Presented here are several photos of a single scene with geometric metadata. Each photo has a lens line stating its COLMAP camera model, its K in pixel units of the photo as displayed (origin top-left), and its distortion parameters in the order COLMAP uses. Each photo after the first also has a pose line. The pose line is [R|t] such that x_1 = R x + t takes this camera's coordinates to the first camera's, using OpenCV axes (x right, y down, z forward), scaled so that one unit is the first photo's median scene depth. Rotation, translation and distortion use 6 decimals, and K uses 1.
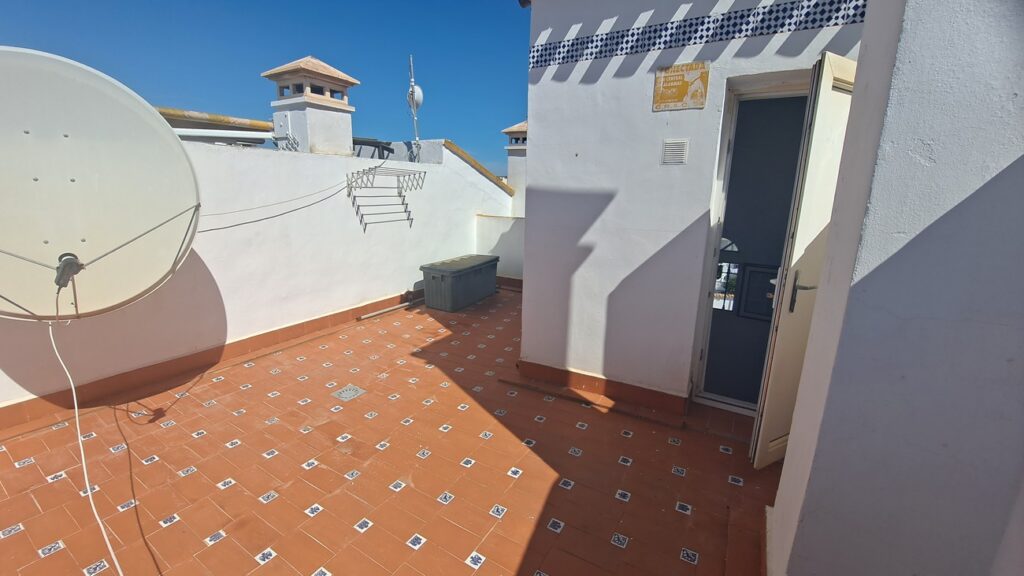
lens RADIAL K [[414.2, 0, 501.1], [0, 414.2, 280.1], [0, 0, 1]] dist [-0.017091, -0.000353]
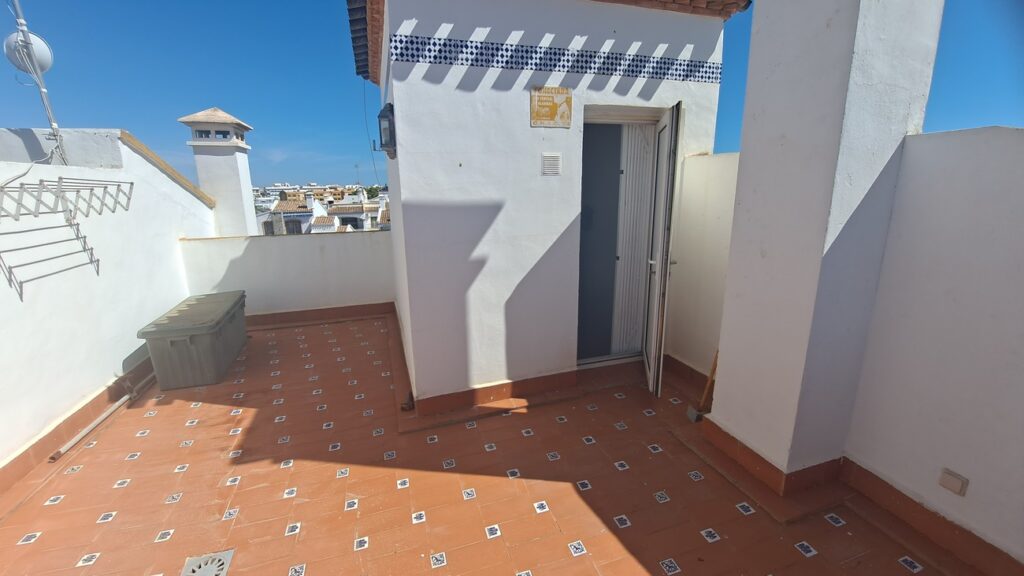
lens RADIAL K [[414.2, 0, 501.1], [0, 414.2, 280.1], [0, 0, 1]] dist [-0.017091, -0.000353]
pose [[0.655438, -0.197799, 0.728888, -0.512916], [0.189884, 0.977253, 0.094449, -0.122989], [-0.730989, 0.076499, 0.678087, 0.326654]]
